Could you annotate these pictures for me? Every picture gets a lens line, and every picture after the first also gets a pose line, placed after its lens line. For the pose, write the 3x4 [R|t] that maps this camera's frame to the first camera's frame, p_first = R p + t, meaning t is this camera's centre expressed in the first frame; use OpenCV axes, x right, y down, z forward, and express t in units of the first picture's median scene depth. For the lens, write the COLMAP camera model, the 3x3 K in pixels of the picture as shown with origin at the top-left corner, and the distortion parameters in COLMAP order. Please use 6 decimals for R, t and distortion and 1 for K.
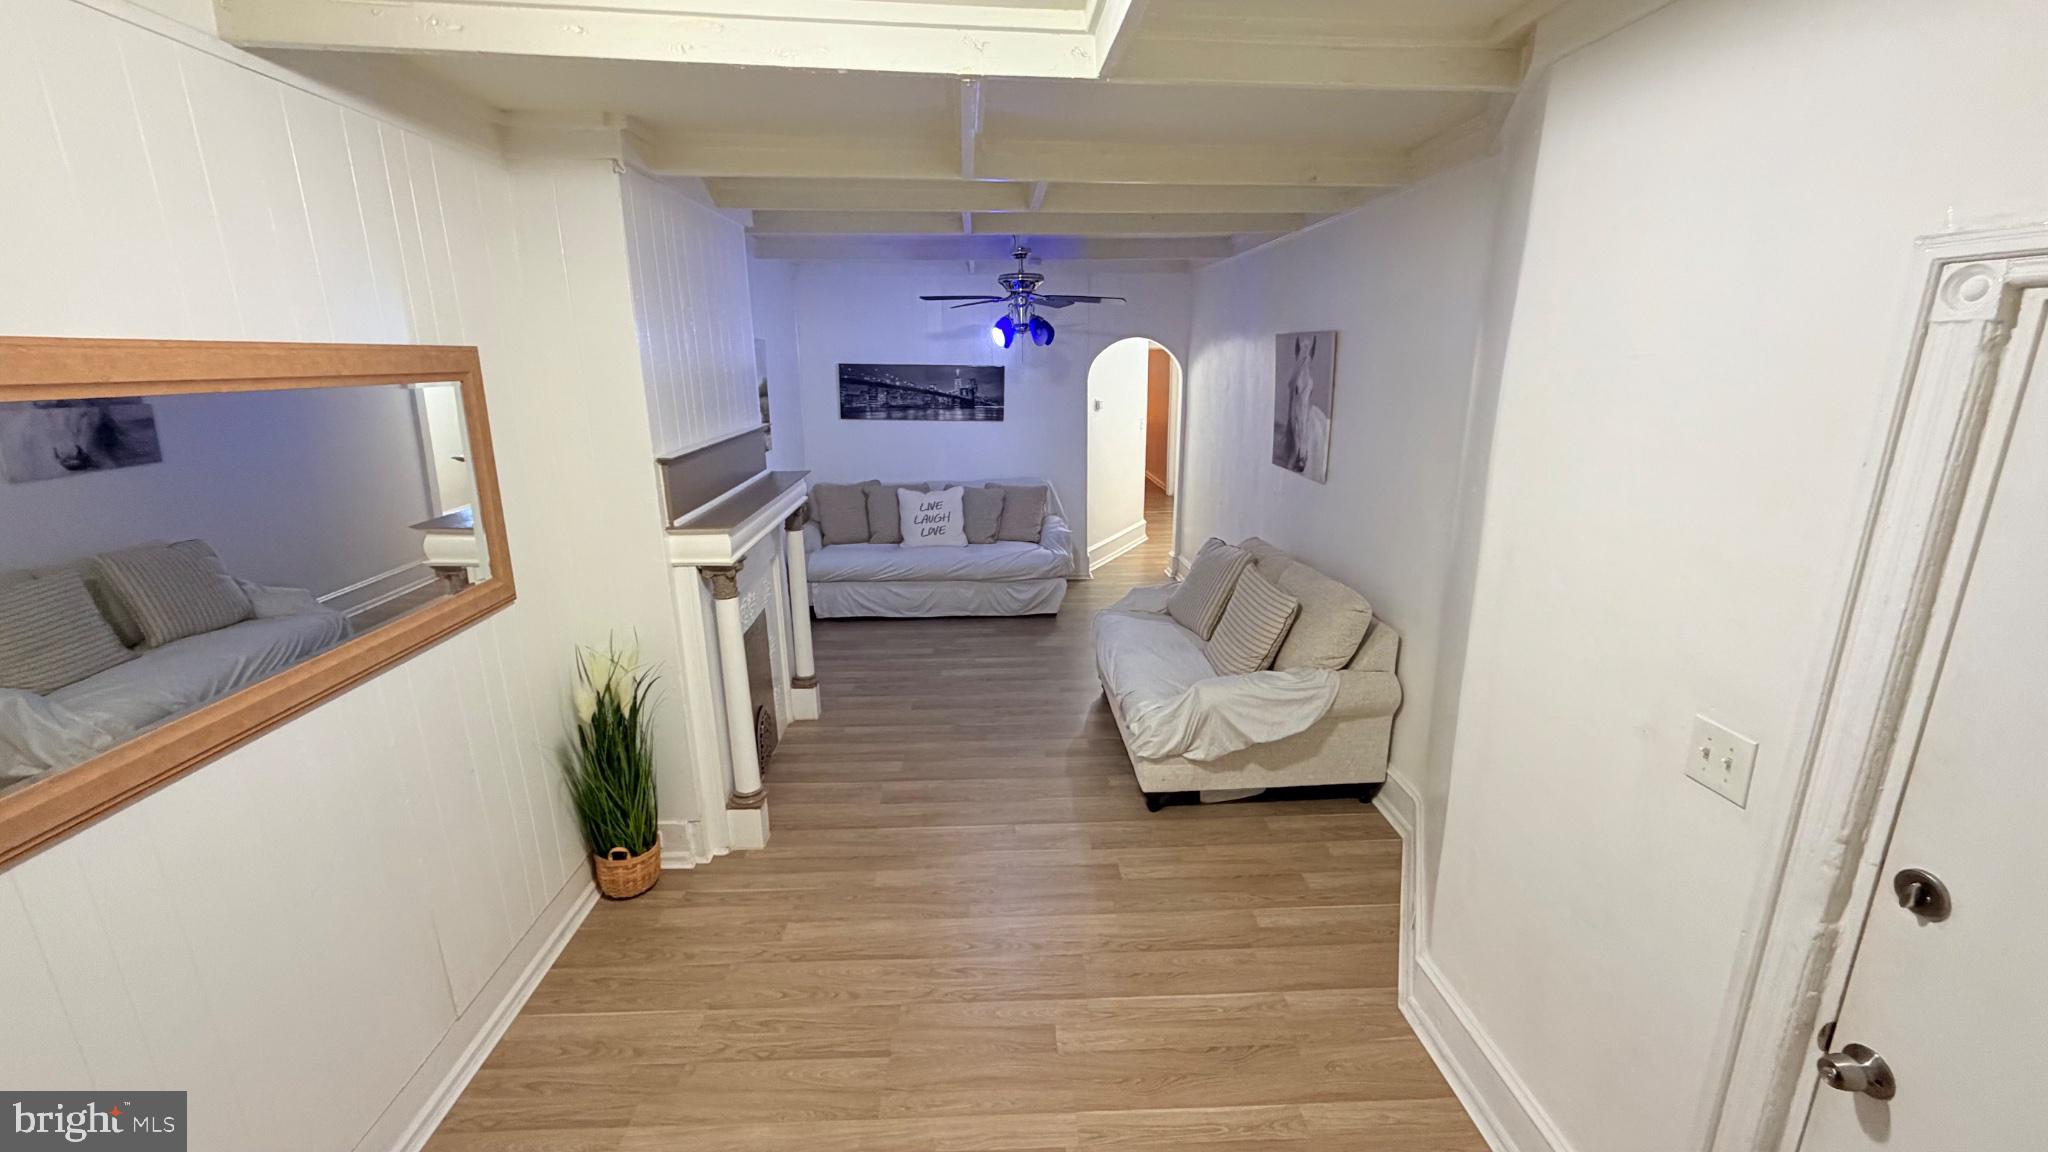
lens RADIAL K [[817.4, 0, 1017.1], [0, 817.4, 573.8], [0, 0, 1]] dist [0.000878, 0.000088]
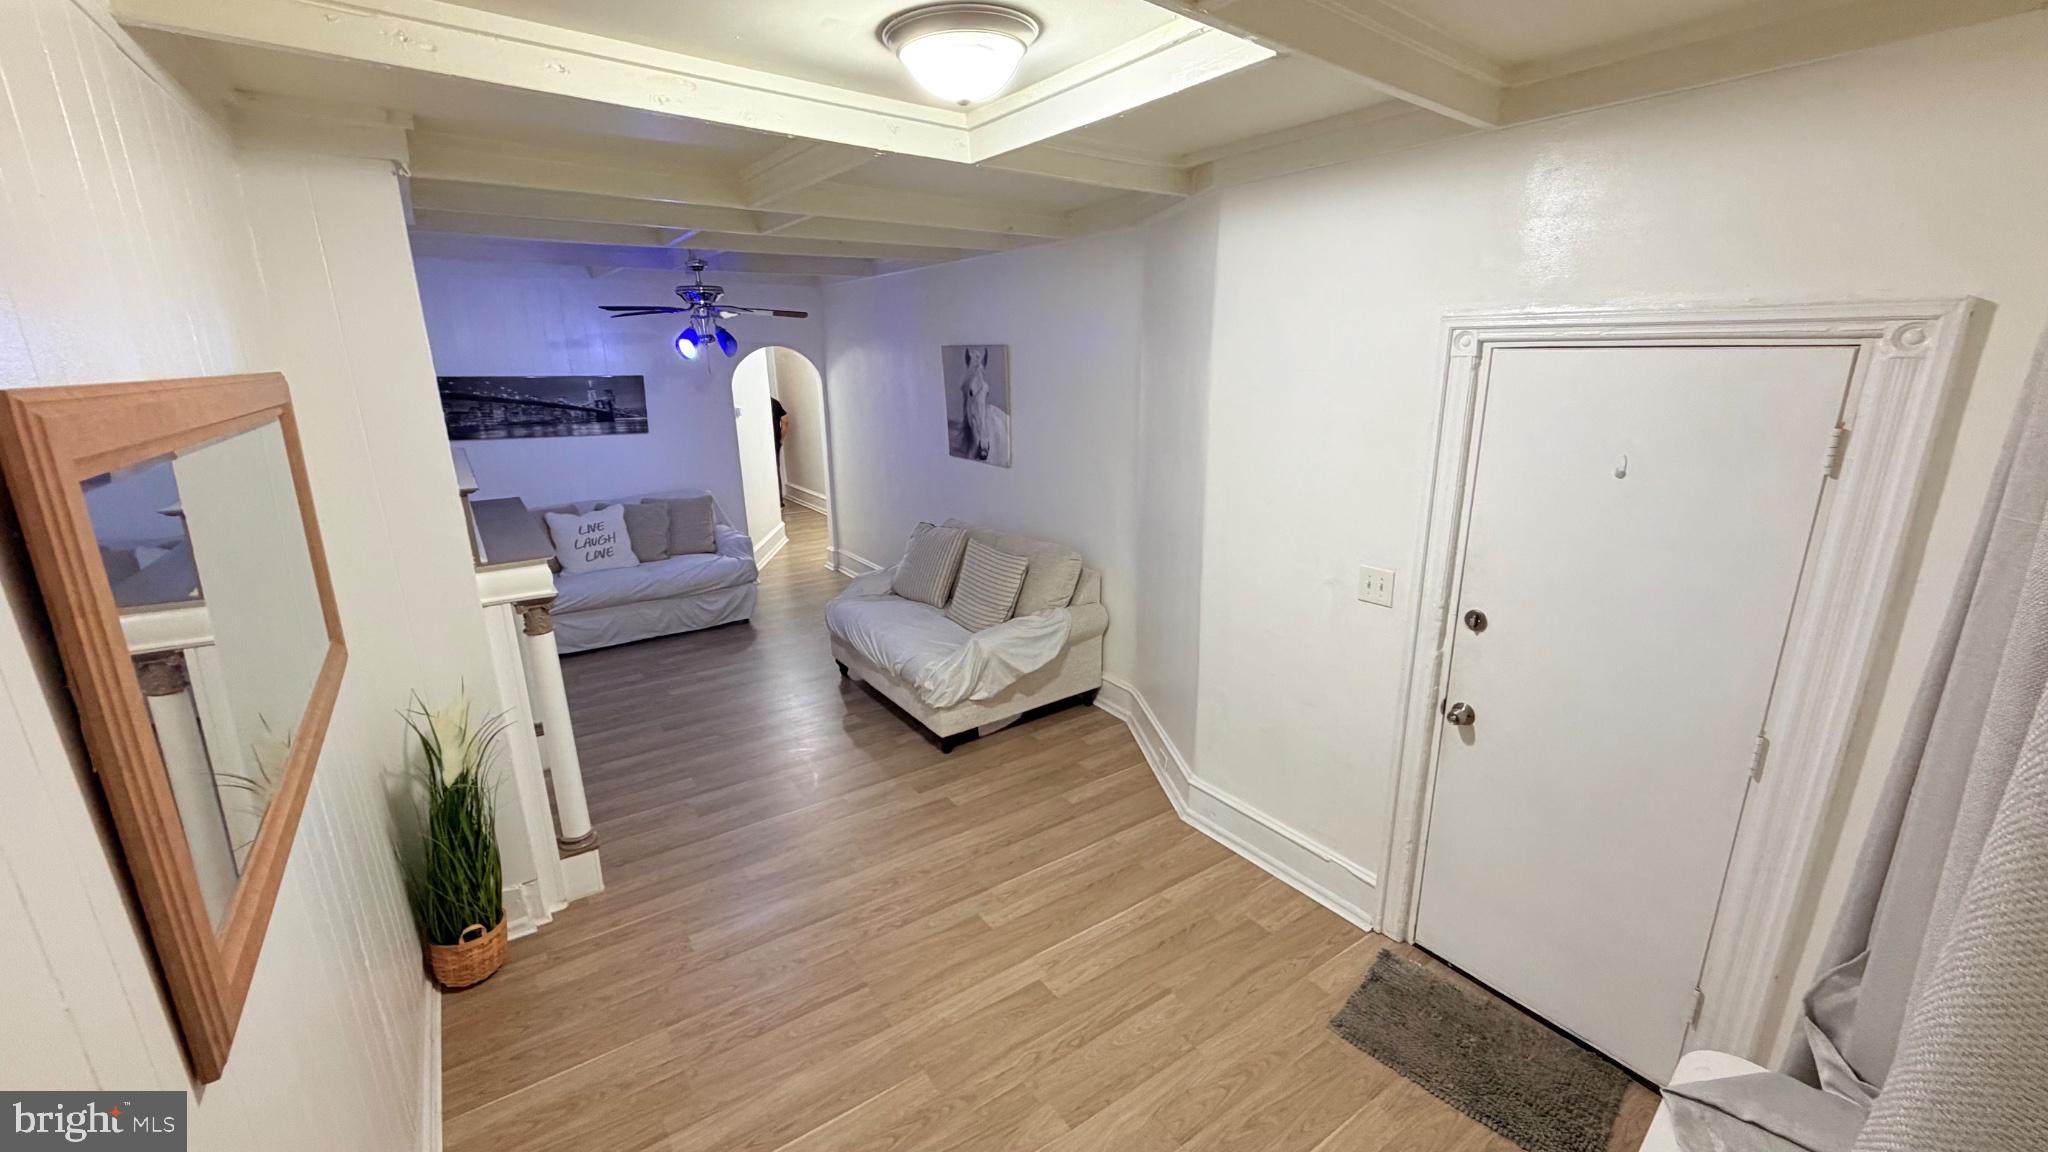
lens RADIAL K [[817.4, 0, 1017.1], [0, 817.4, 573.8], [0, 0, 1]] dist [0.000878, 0.000088]
pose [[0.846987, -0.142720, 0.512098, -0.268790], [0.143638, 0.988899, 0.038031, 0.003764], [-0.511841, 0.041345, 0.858085, -0.062700]]
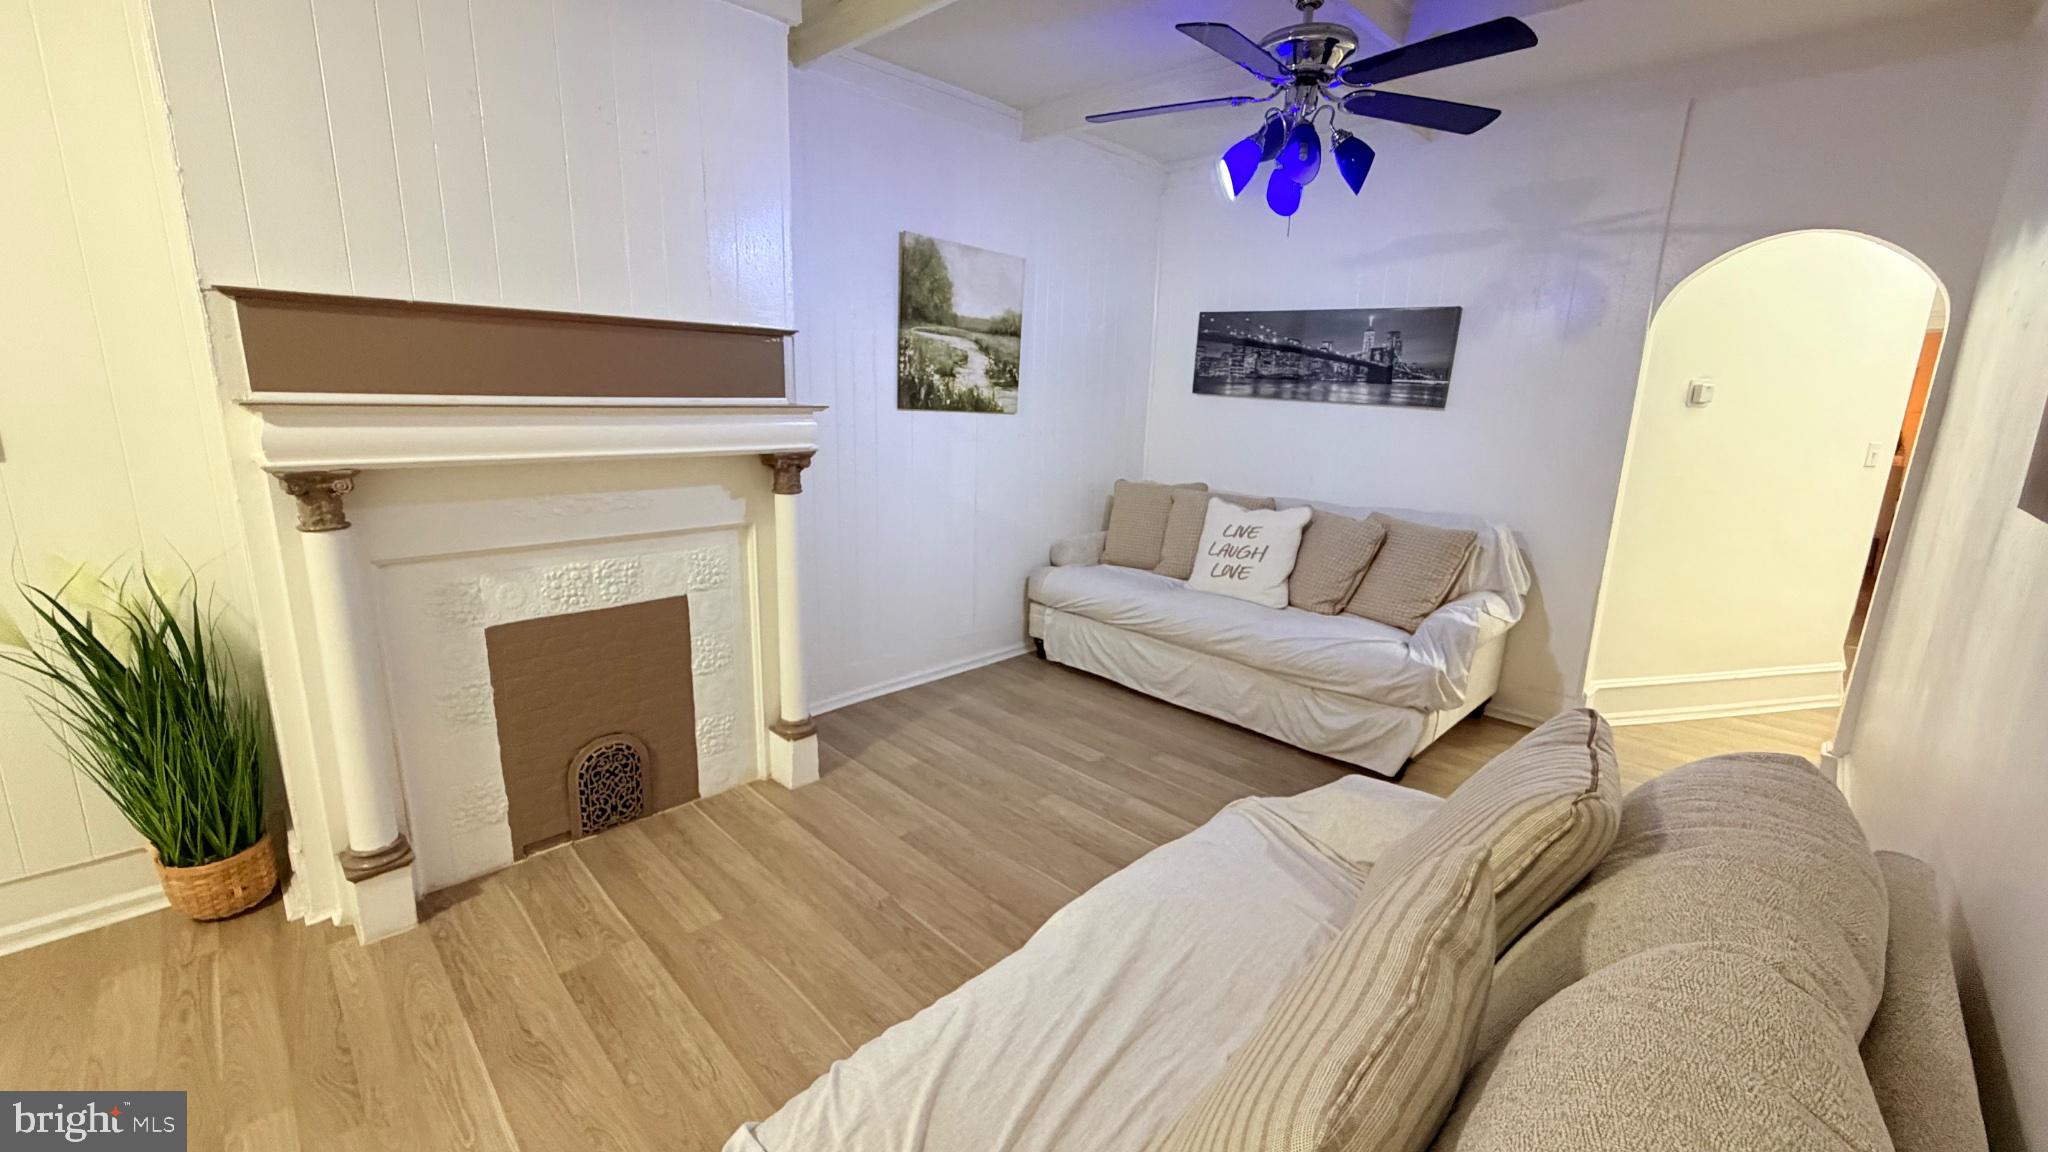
lens RADIAL K [[817.4, 0, 1017.1], [0, 817.4, 573.8], [0, 0, 1]] dist [0.000878, 0.000088]
pose [[0.677090, 0.192243, -0.710347, 0.328333], [-0.226867, 0.972790, 0.047023, -0.064414], [0.700058, 0.129316, 0.702279, 0.694854]]
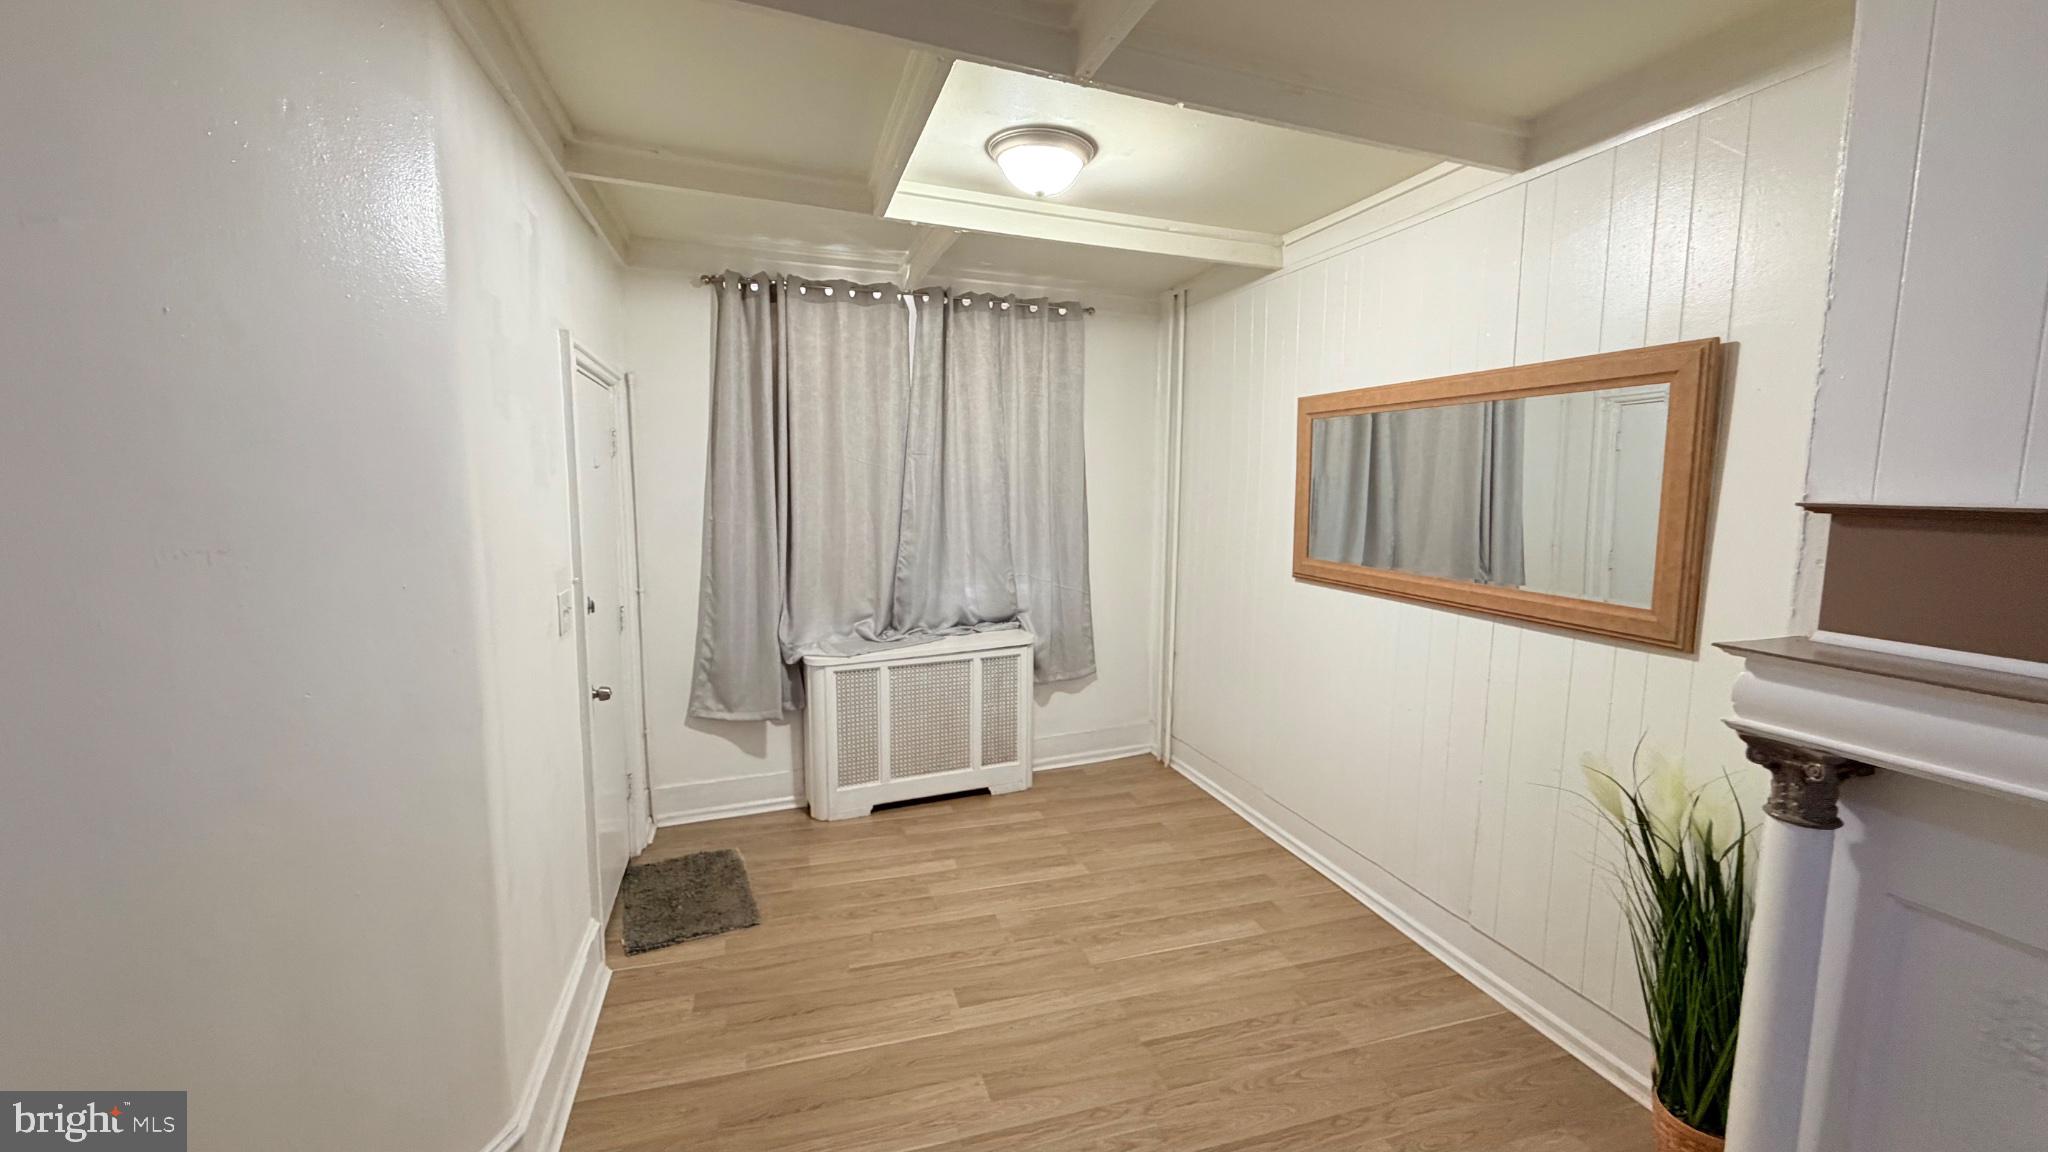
lens RADIAL K [[817.4, 0, 1017.1], [0, 817.4, 573.8], [0, 0, 1]] dist [0.000878, 0.000088]
pose [[-0.967176, 0.035940, -0.251551, 0.128898], [-0.060306, 0.929200, 0.364625, -0.176406], [0.246846, 0.367827, -0.896533, 0.926934]]
